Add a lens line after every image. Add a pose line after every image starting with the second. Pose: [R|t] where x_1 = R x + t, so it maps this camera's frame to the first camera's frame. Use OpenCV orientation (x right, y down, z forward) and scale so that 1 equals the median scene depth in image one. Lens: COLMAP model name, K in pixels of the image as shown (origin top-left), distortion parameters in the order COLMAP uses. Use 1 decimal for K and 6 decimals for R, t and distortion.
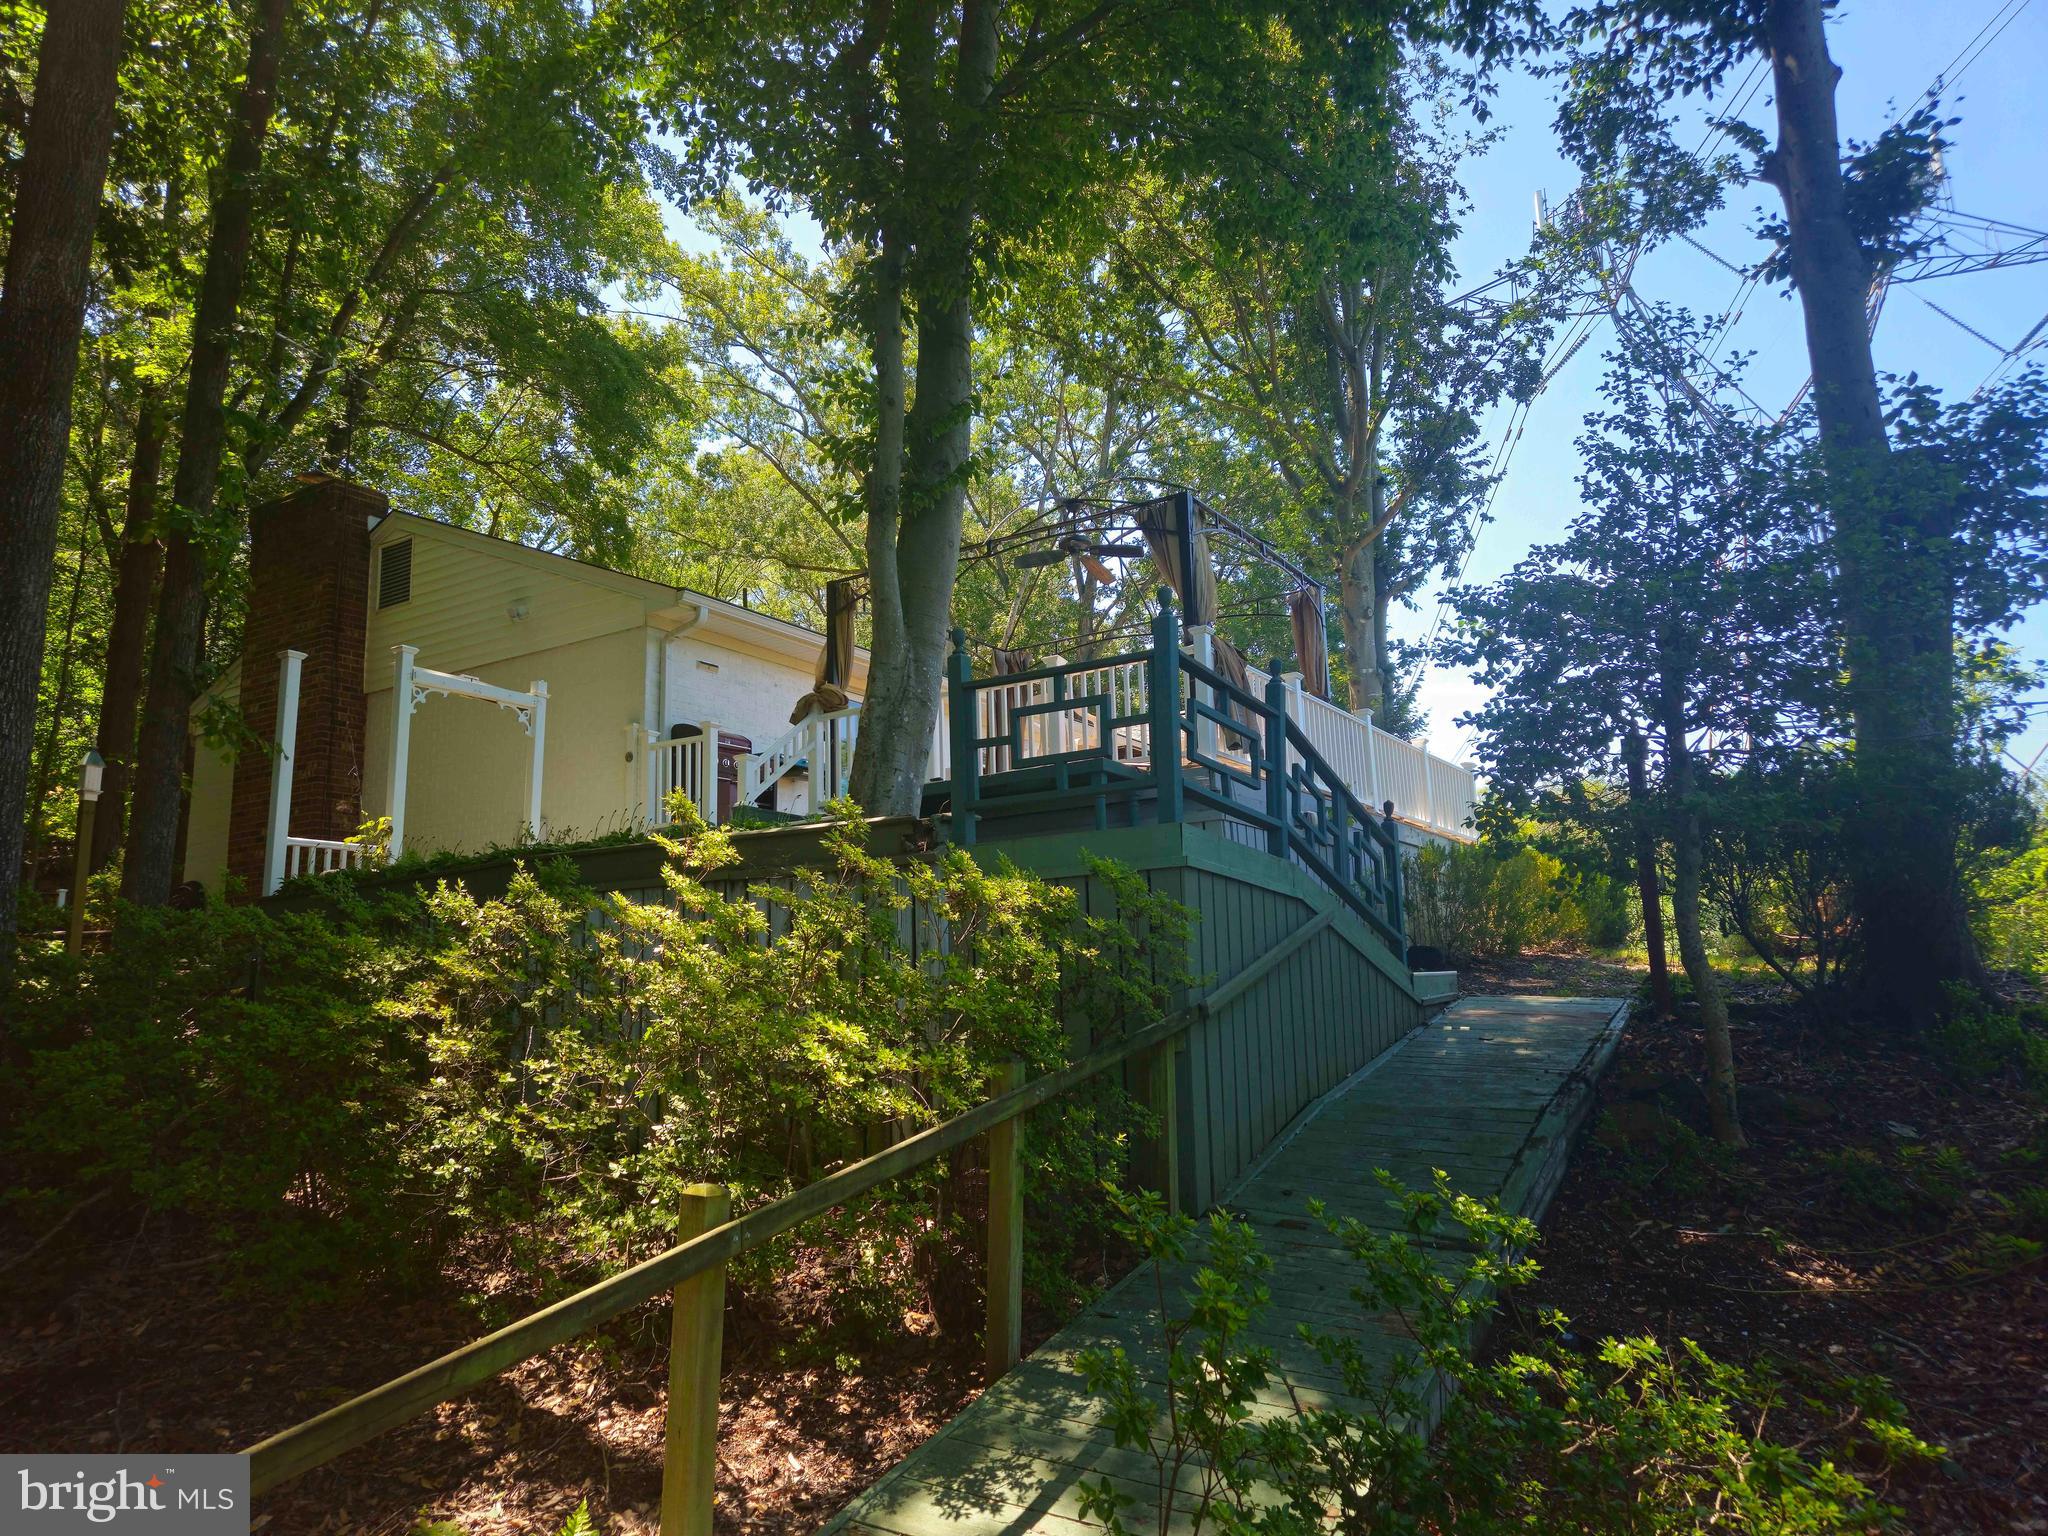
lens RADIAL K [[1385.3, 0, 1019.7], [0, 1385.3, 770.9], [0, 0, 1]] dist [0.065753, -0.051445]
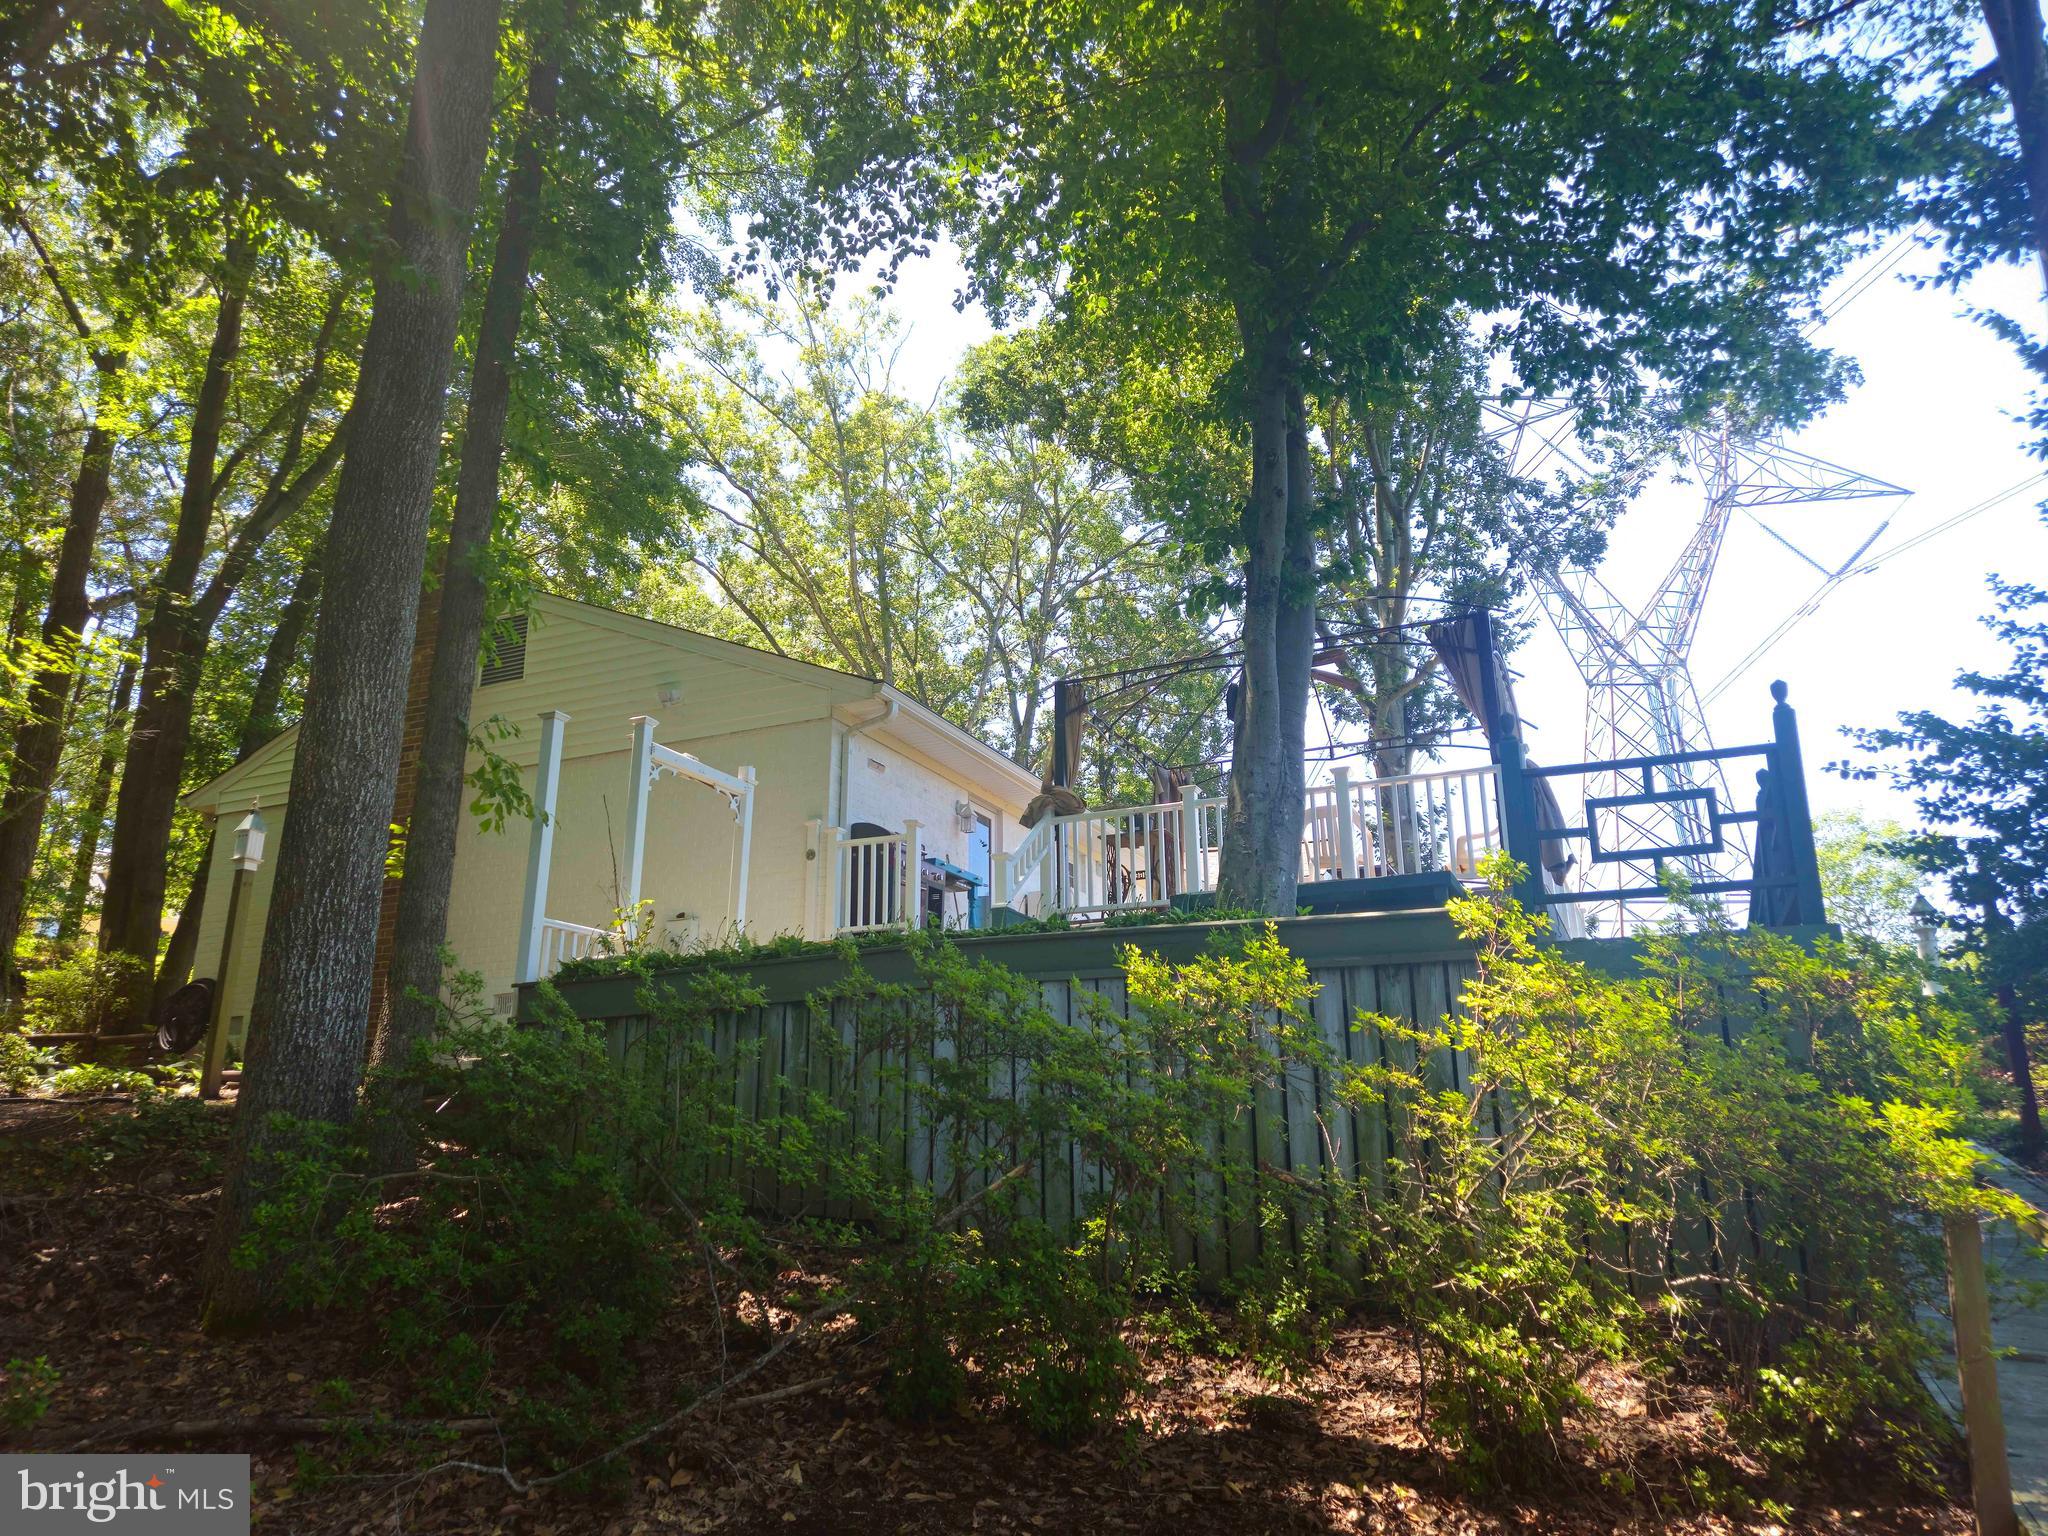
lens RADIAL K [[1385.3, 0, 1027.9], [0, 1385.3, 774.1], [0, 0, 1]] dist [0.065753, -0.051445]
pose [[0.987546, 0.059048, 0.145828, -0.273580], [-0.043265, 0.993086, -0.109122, 0.030552], [-0.151263, 0.101454, 0.983273, 0.062650]]
